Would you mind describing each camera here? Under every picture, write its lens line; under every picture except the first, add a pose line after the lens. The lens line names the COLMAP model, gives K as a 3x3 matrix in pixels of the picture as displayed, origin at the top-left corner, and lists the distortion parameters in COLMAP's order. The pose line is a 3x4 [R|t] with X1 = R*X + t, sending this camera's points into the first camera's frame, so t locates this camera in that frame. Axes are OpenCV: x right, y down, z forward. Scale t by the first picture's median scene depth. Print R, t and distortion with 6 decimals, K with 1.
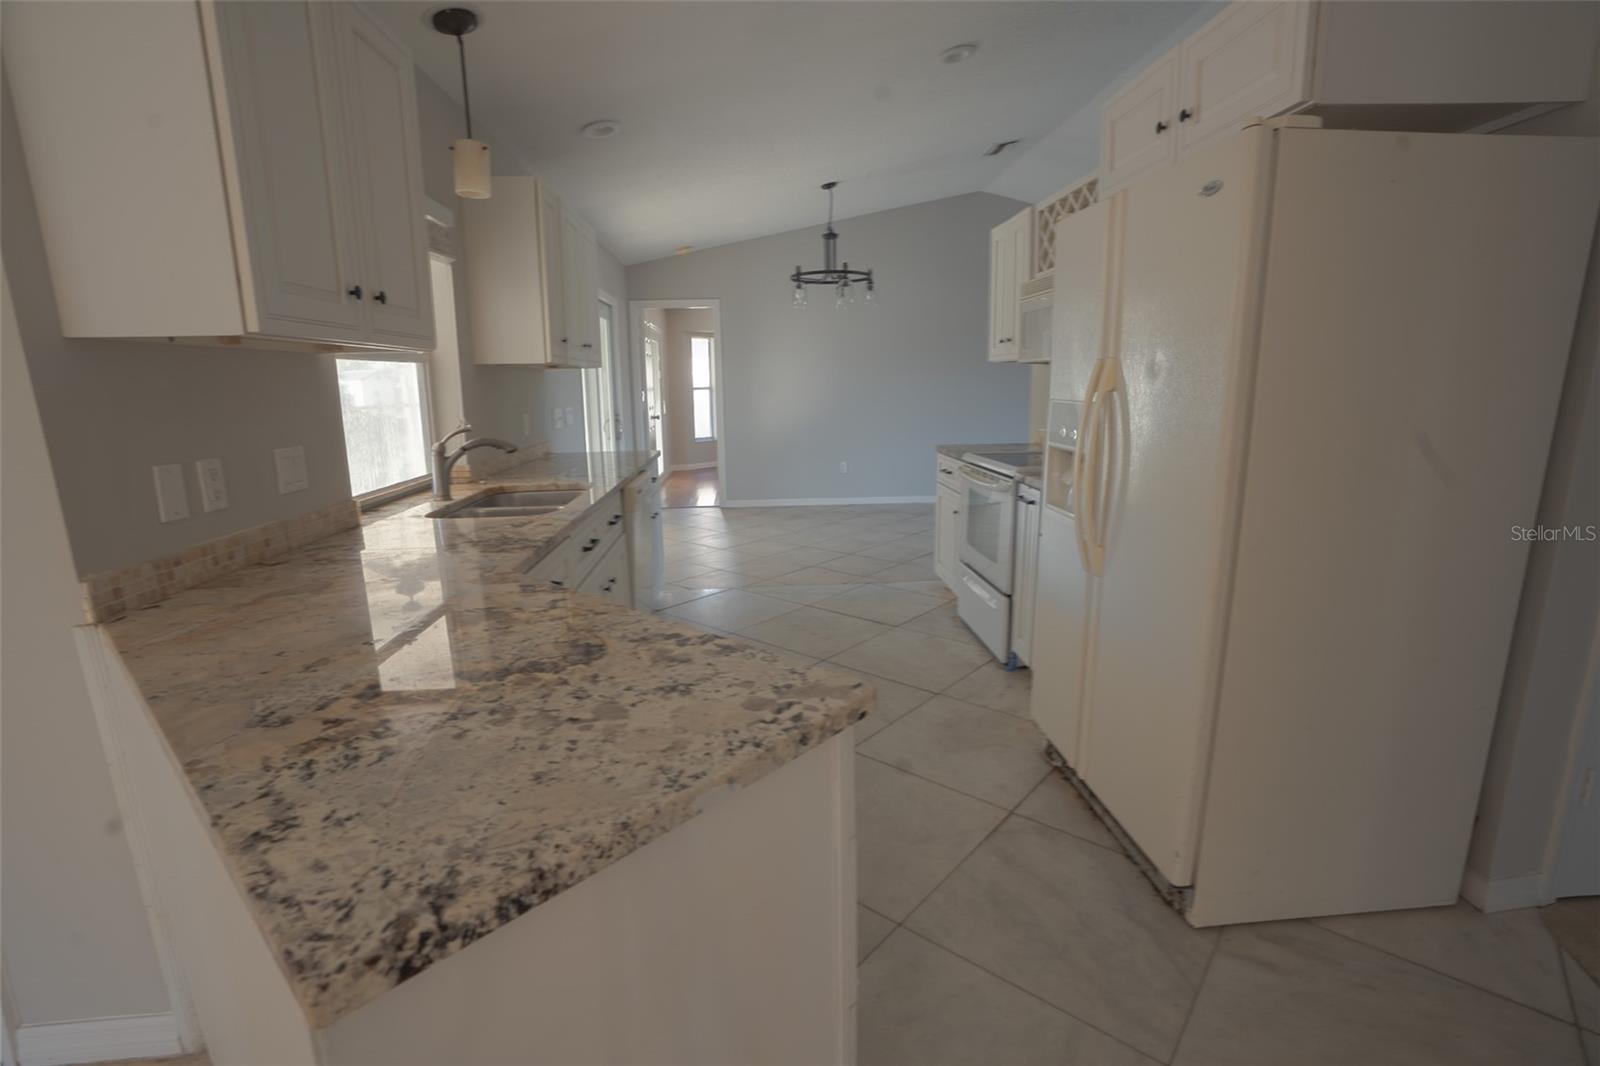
lens RADIAL K [[739.1, 0, 800.0], [0, 739.1, 533.0], [0, 0, 1]] dist [-0.021574, 0.000016]
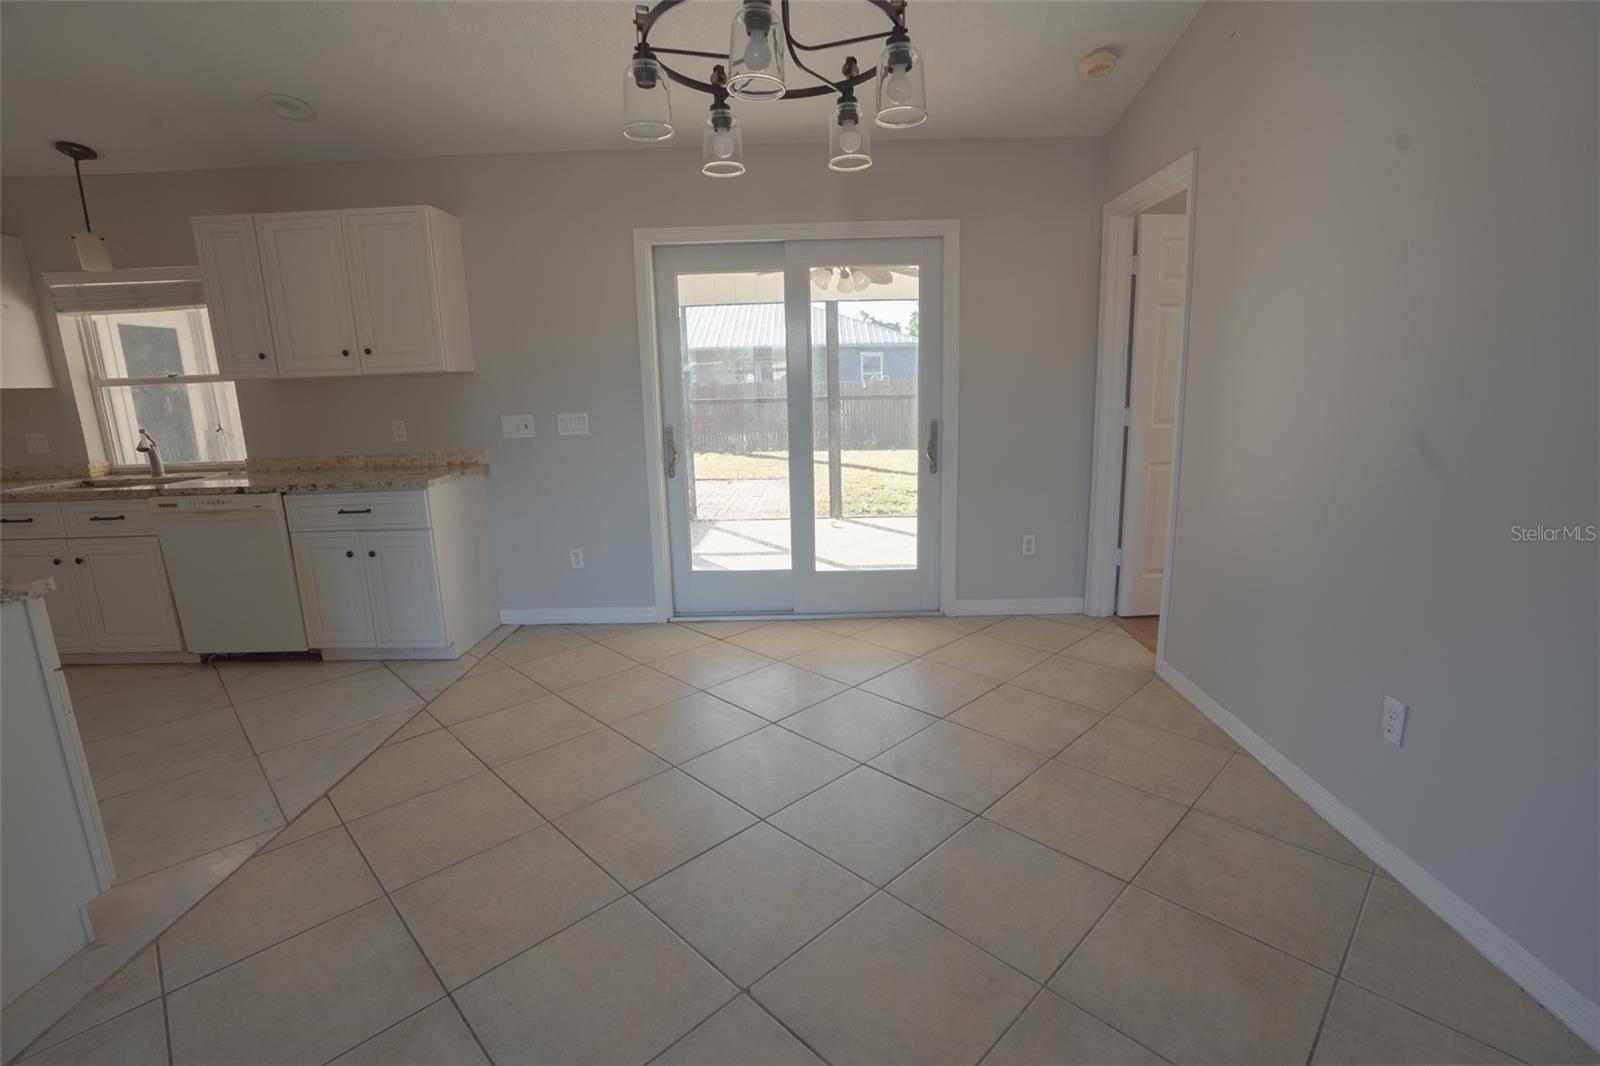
lens RADIAL K [[735.4, 0, 806.8], [0, 735.4, 534.1], [0, 0, 1]] dist [-0.065744, 0.022848]
pose [[-0.087700, 0.226433, -0.970071, 0.706221], [-0.162911, 0.957451, 0.238215, -0.409398], [0.982735, 0.178927, -0.047081, 1.984473]]
